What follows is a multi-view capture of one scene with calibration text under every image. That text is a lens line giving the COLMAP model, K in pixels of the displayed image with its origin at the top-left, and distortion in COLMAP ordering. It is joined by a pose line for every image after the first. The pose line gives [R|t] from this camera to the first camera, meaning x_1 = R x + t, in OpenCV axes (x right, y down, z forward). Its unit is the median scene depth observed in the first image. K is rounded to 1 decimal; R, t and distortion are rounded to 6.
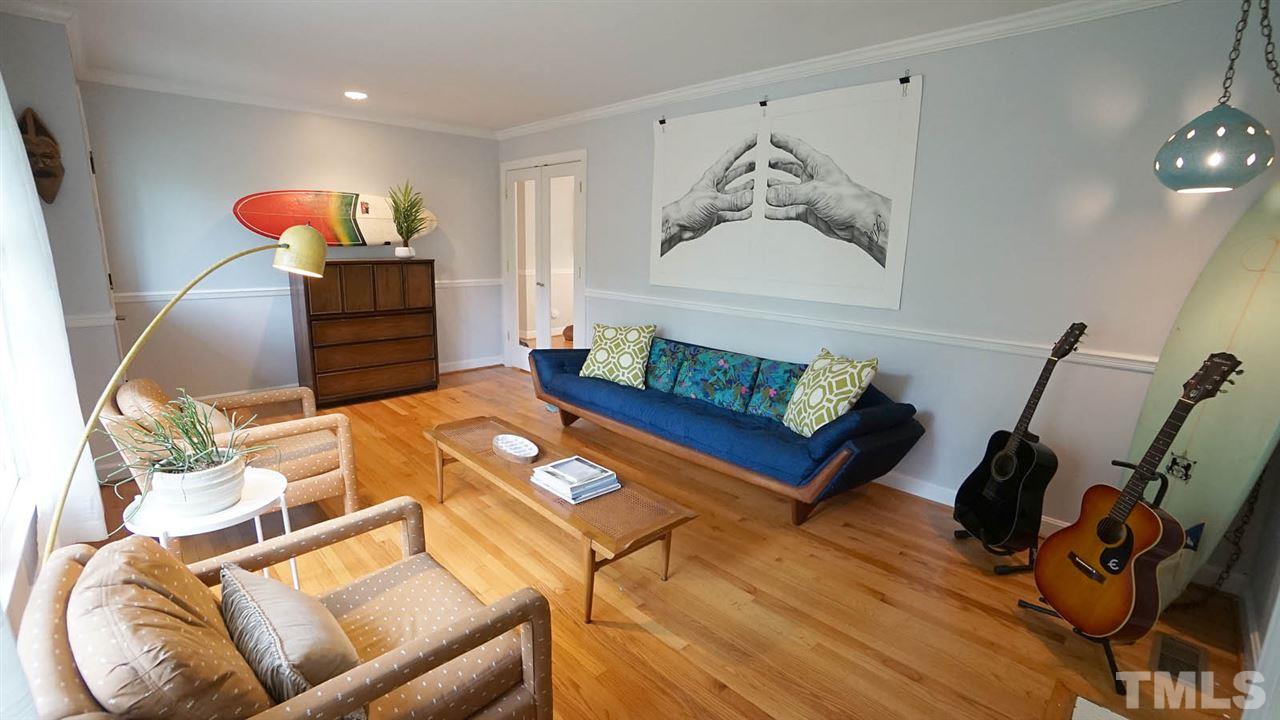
lens RADIAL K [[563.7, 0, 636.9], [0, 563.7, 356.0], [0, 0, 1]] dist [-0.014371, 0.000502]
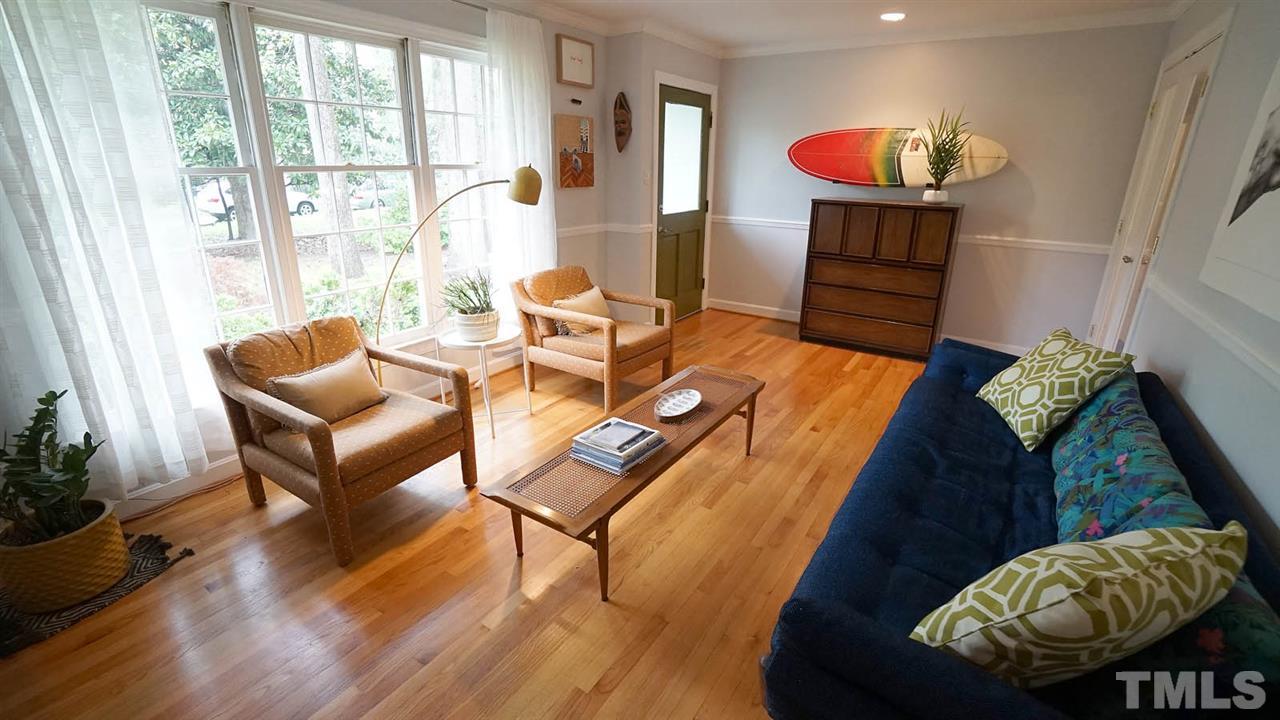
lens RADIAL K [[563.7, 0, 638.3], [0, 563.7, 359.5], [0, 0, 1]] dist [-0.014371, 0.000502]
pose [[0.228359, 0.301829, -0.925609, 0.367201], [-0.208255, 0.943868, 0.256404, -0.080702], [0.951043, 0.134210, 0.278398, 0.393870]]
